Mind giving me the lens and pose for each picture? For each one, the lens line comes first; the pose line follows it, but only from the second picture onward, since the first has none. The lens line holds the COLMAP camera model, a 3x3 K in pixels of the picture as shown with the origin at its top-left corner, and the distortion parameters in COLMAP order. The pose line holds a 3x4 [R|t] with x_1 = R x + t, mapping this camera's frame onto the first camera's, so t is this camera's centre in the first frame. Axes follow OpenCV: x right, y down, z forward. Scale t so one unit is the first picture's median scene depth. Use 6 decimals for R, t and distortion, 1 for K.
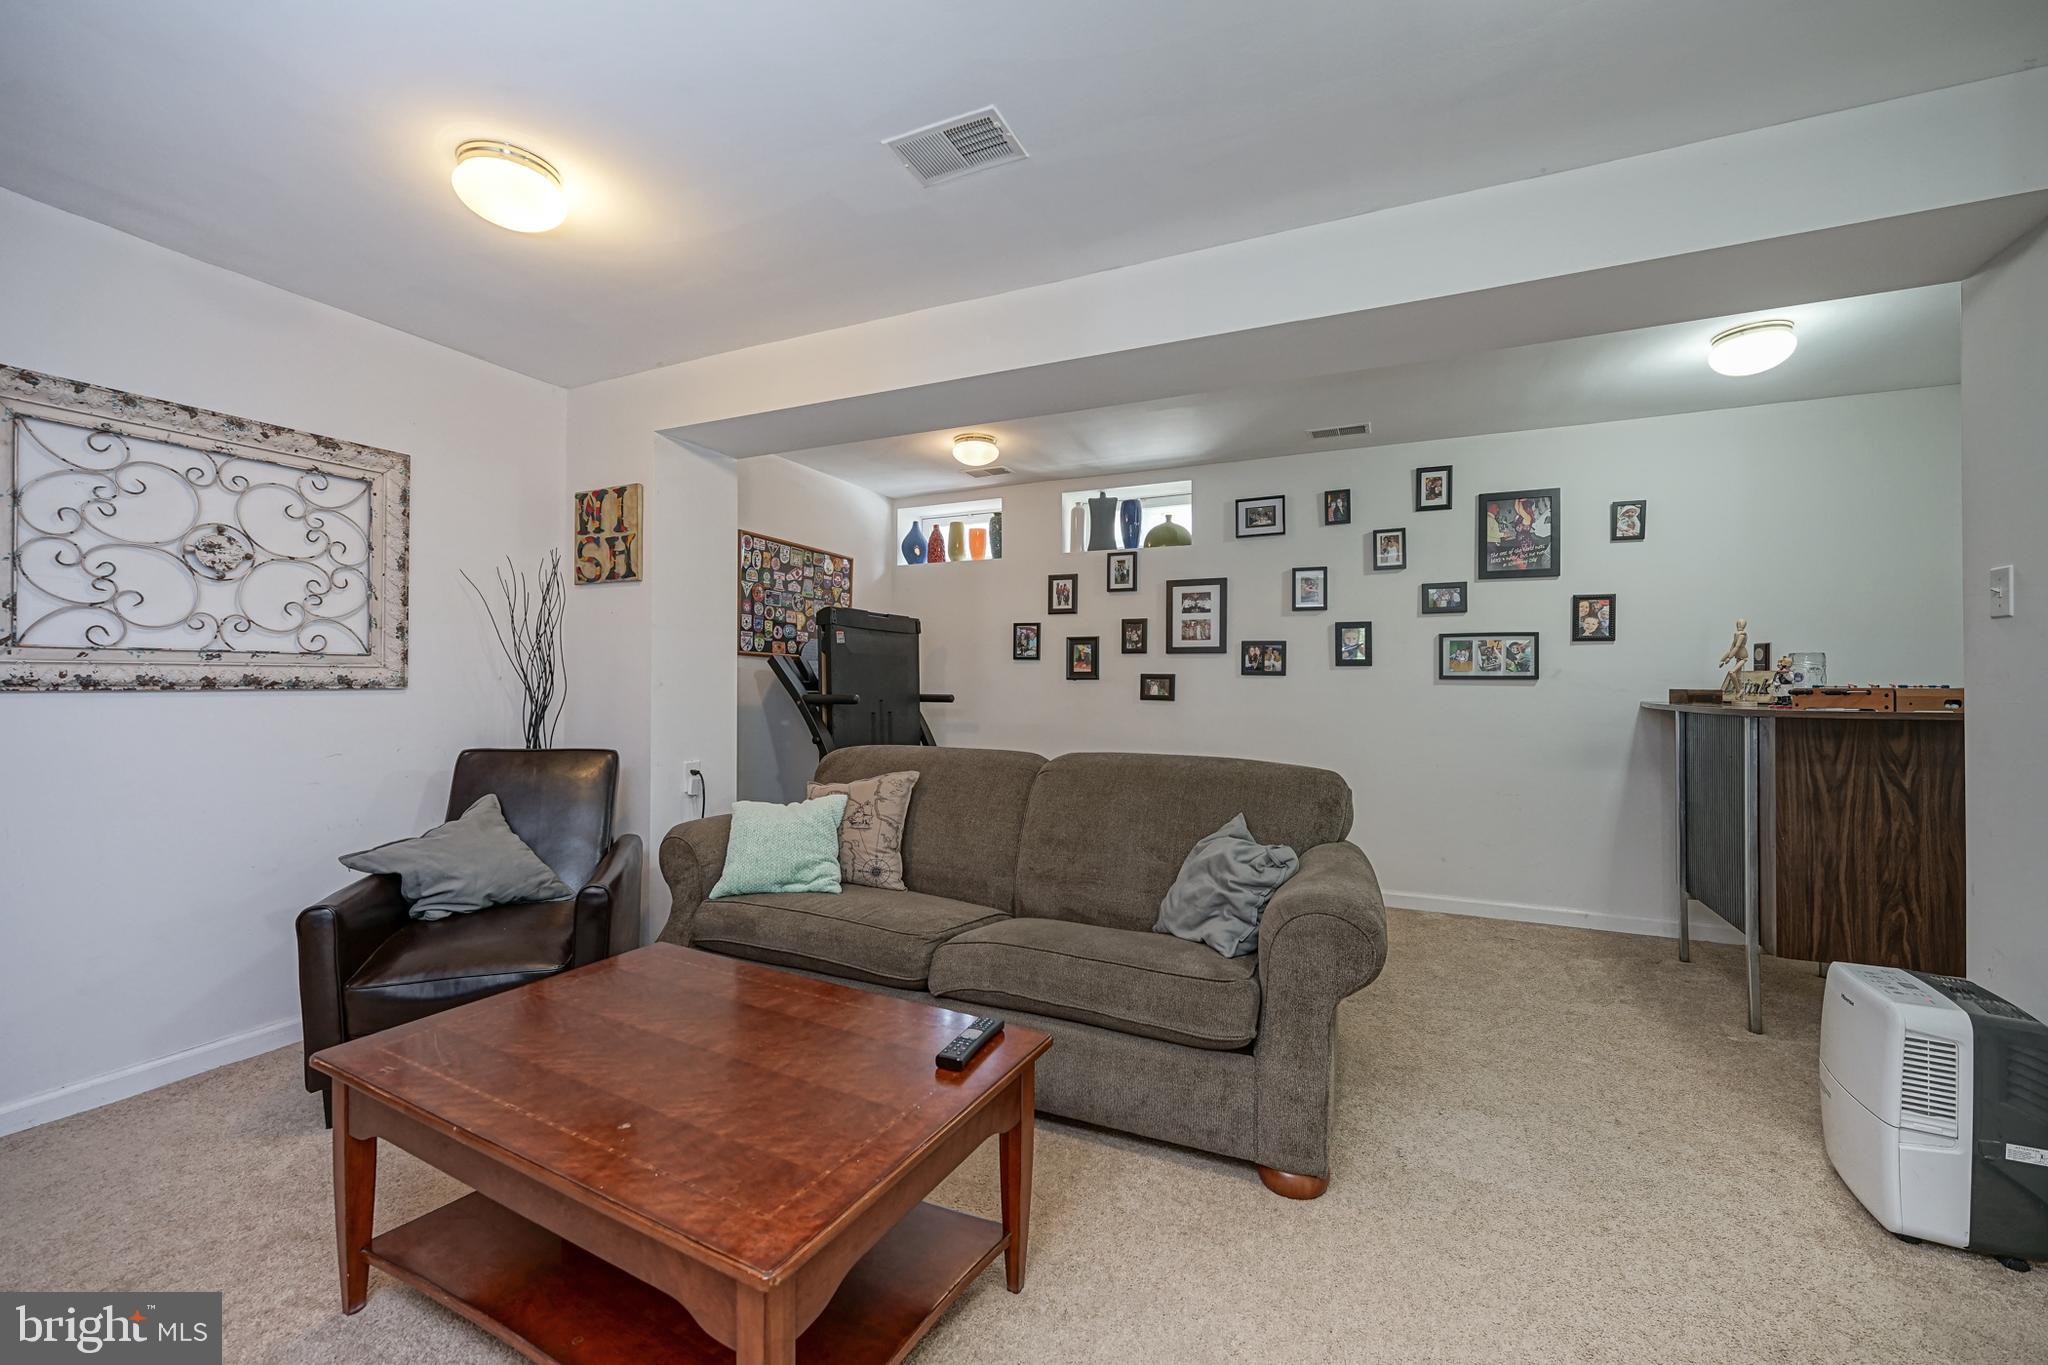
lens RADIAL K [[824.4, 0, 1038.1], [0, 824.4, 680.0], [0, 0, 1]] dist [0.004752, -0.000762]
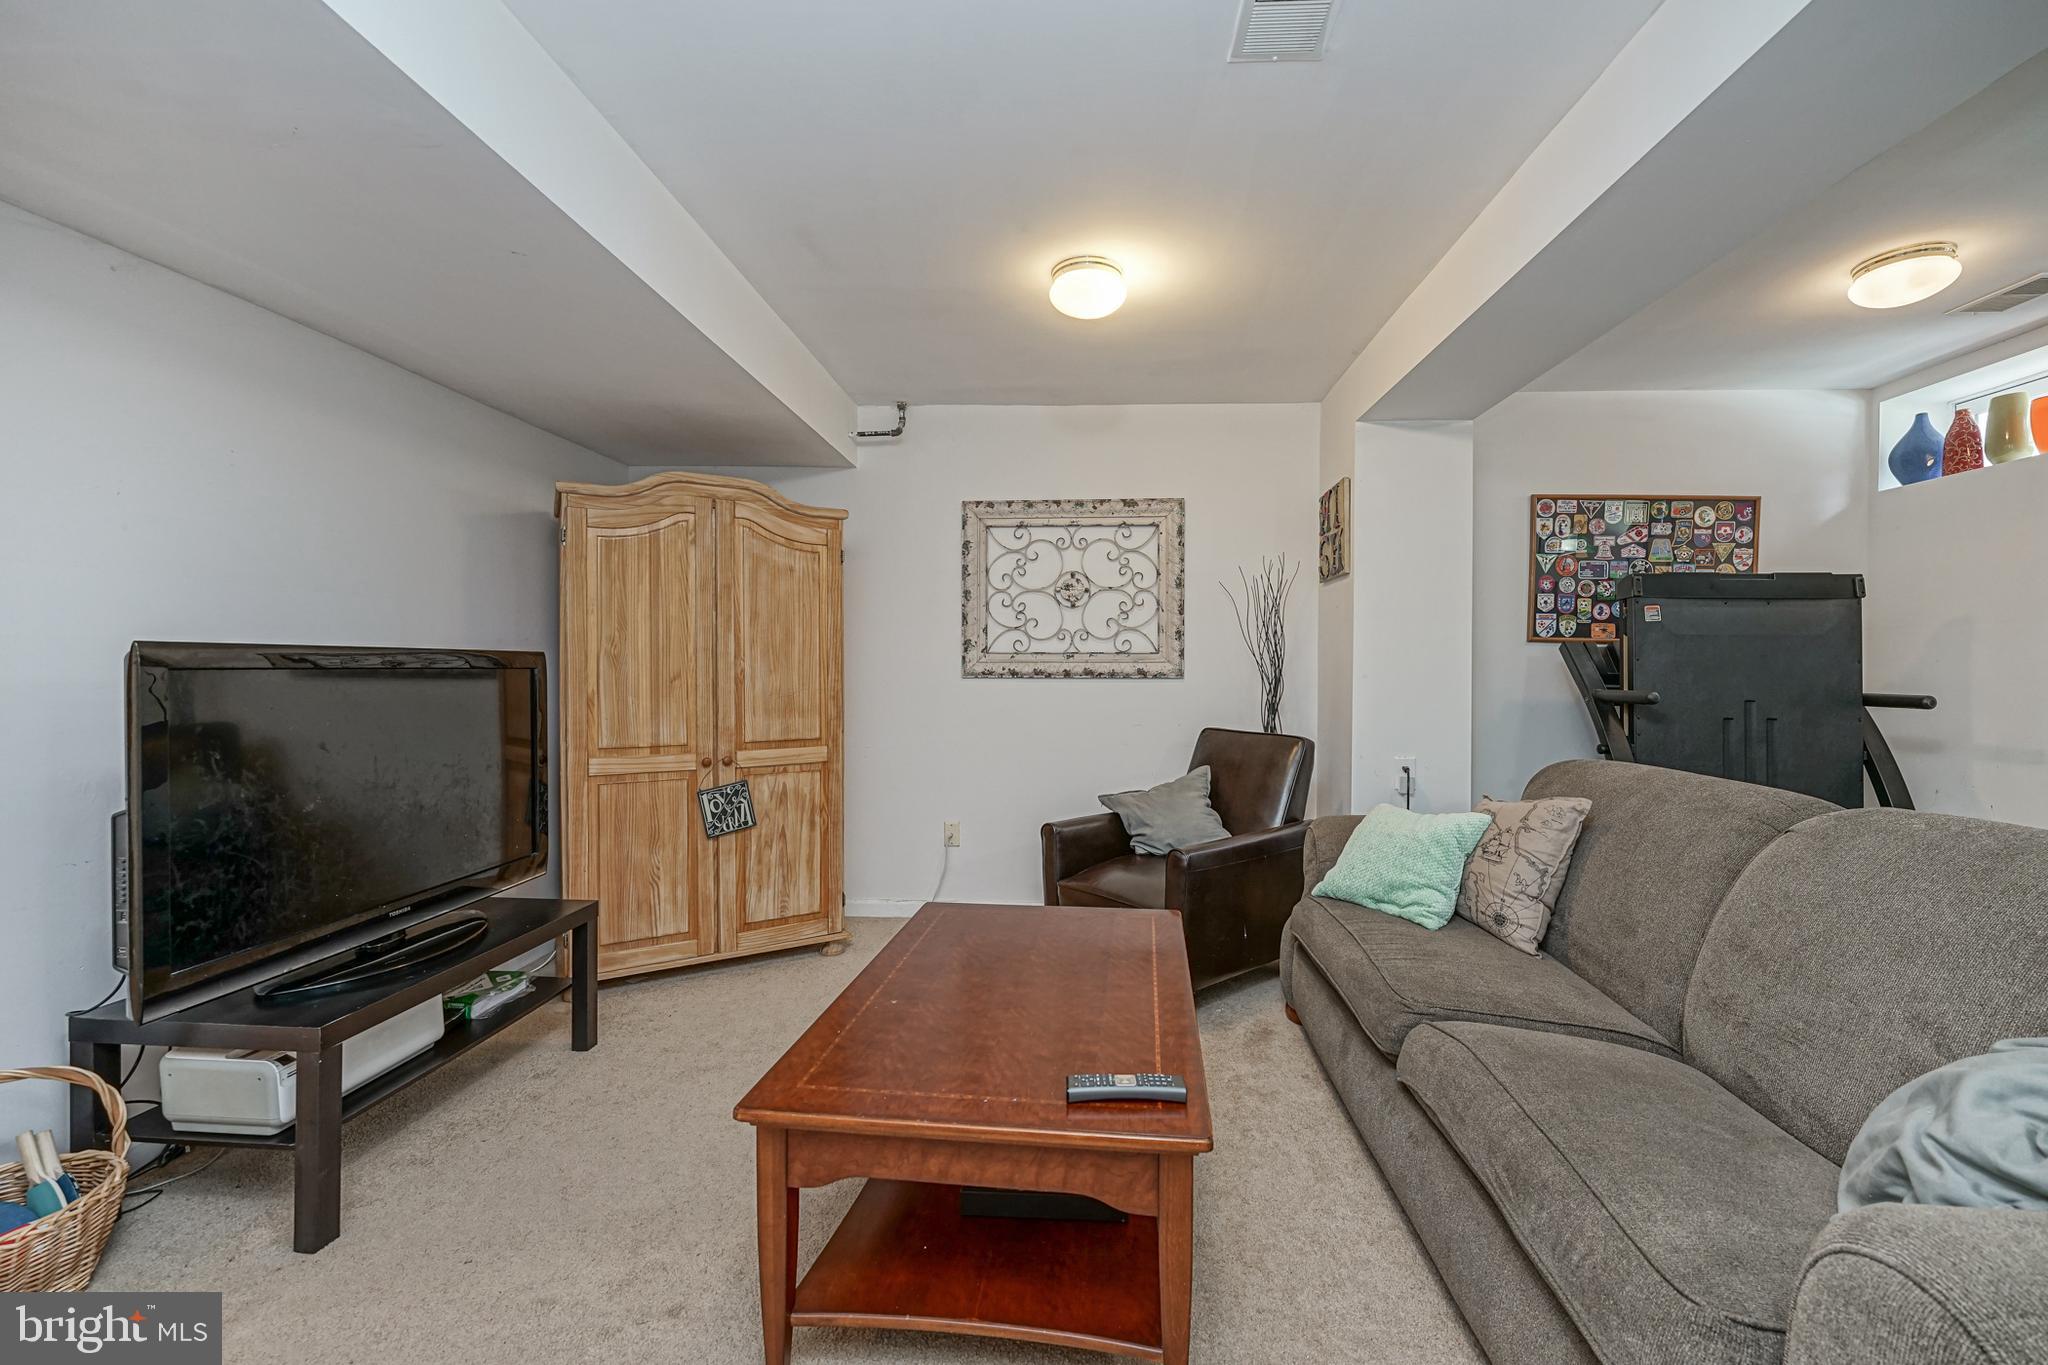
lens RADIAL K [[824.4, 0, 1034.1], [0, 824.4, 678.9], [0, 0, 1]] dist [0.004752, -0.000762]
pose [[0.363445, 0.007972, -0.931582, 0.367722], [-0.000060, 0.999964, 0.008534, 0.000472], [0.931616, -0.003046, 0.363432, 0.317159]]
